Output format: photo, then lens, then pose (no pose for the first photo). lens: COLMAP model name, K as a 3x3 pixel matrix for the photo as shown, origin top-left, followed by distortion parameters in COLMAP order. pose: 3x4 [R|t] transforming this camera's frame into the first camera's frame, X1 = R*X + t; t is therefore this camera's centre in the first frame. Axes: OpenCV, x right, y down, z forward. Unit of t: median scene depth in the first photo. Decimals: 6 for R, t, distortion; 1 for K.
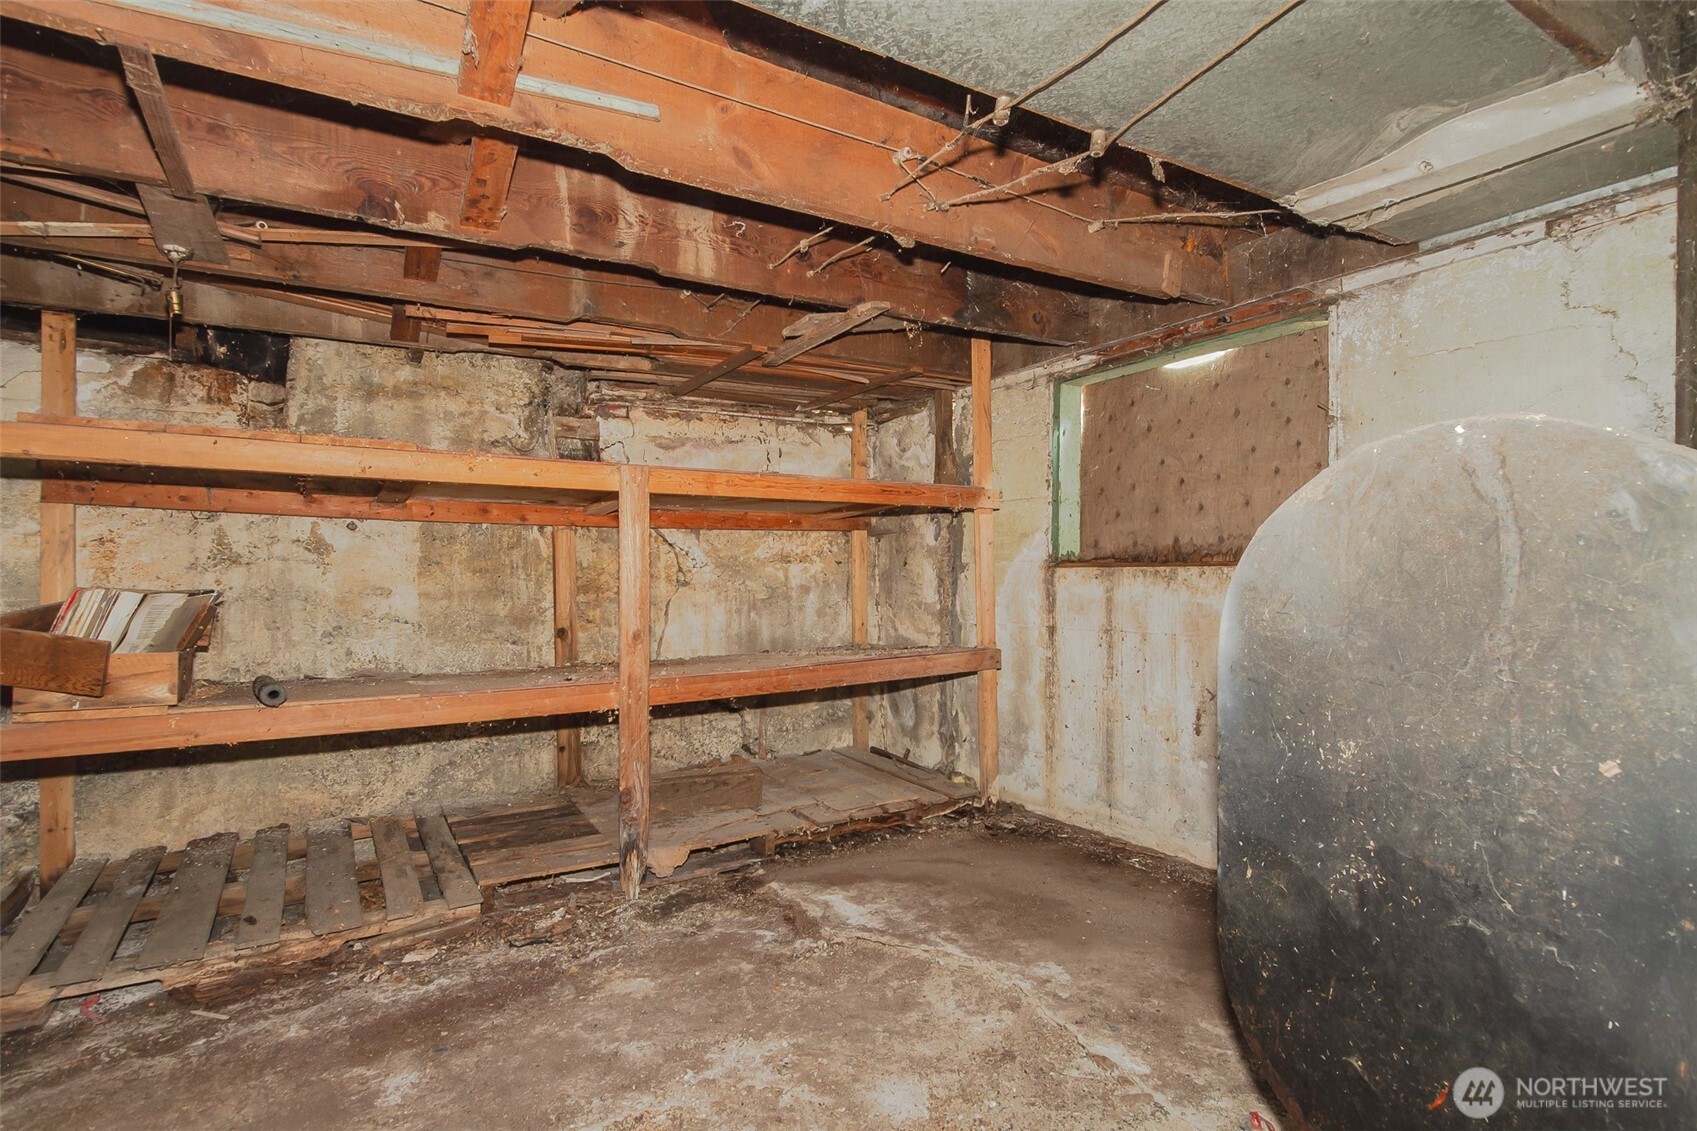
lens RADIAL K [[844.1, 0, 832.0], [0, 844.1, 571.6], [0, 0, 1]] dist [-0.001102, -0.001026]
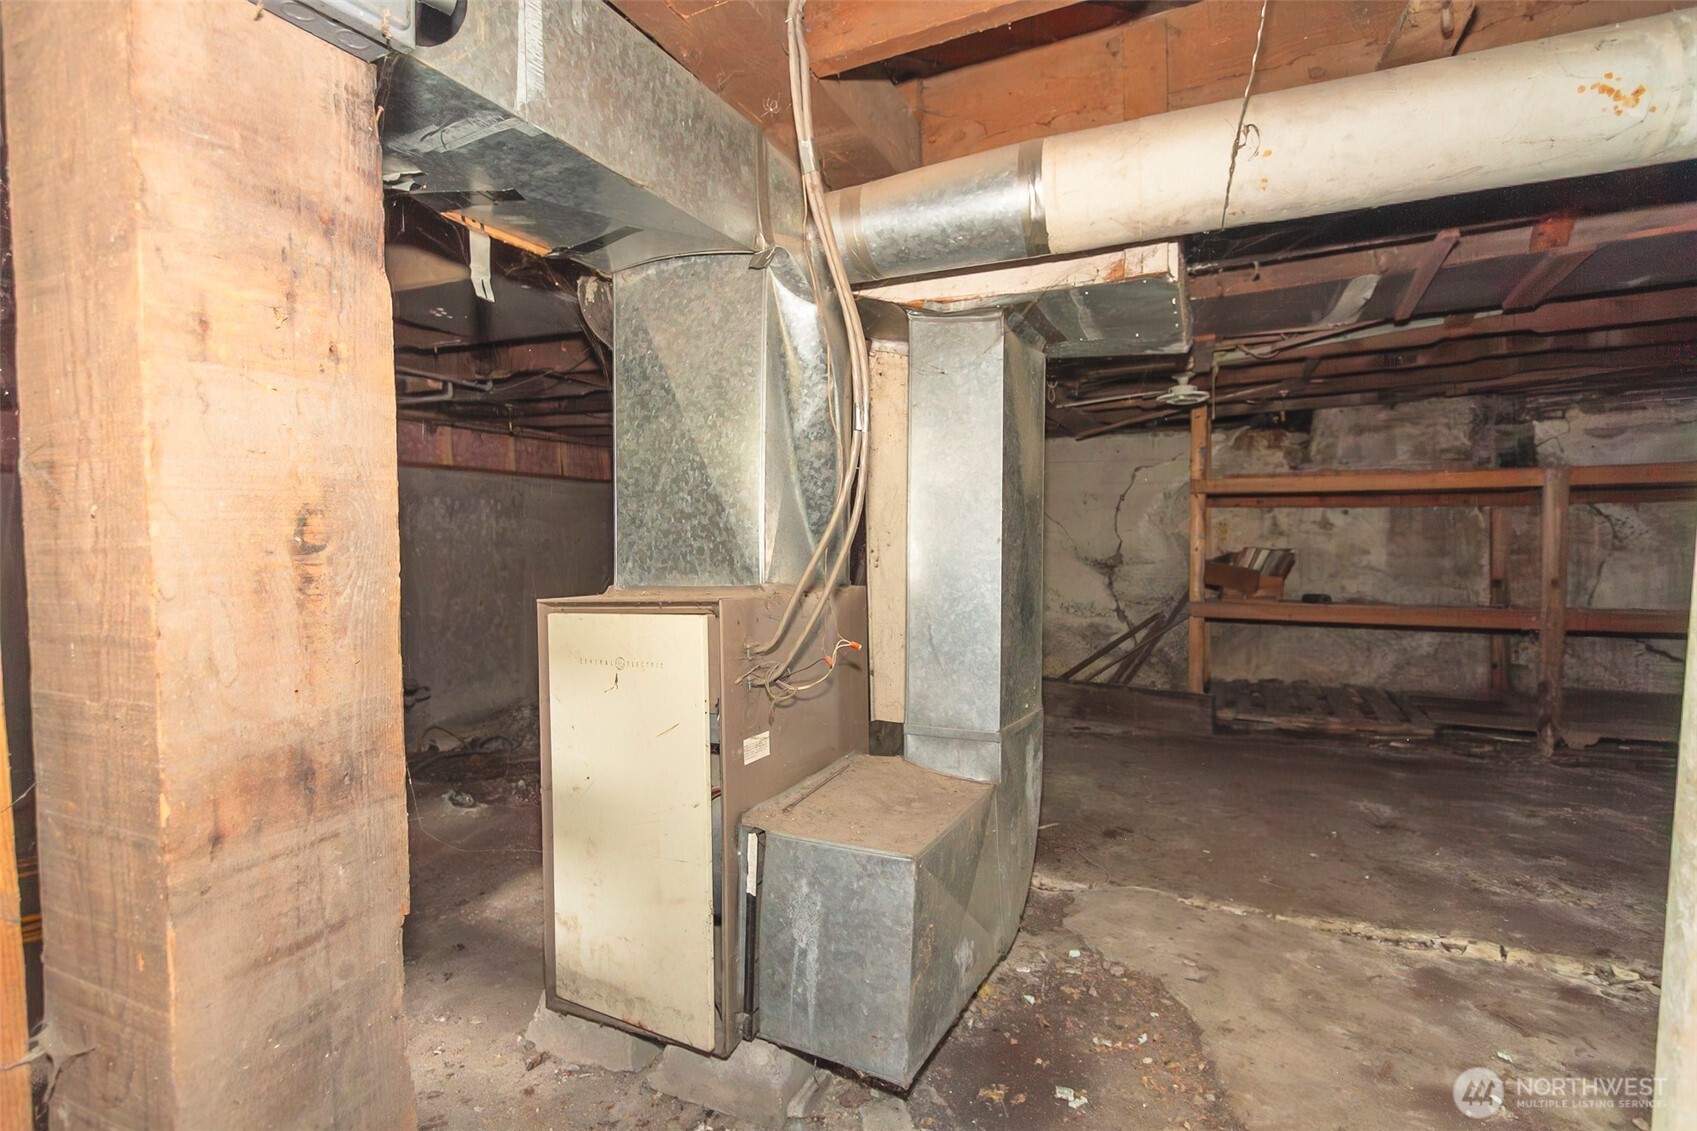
lens RADIAL K [[844.1, 0, 832.0], [0, 844.1, 571.6], [0, 0, 1]] dist [-0.001102, -0.001026]
pose [[0.552814, 0.029565, -0.832780, 0.261515], [0.005867, 0.999208, 0.039369, -0.007658], [0.833284, -0.026650, 0.552202, -0.768873]]
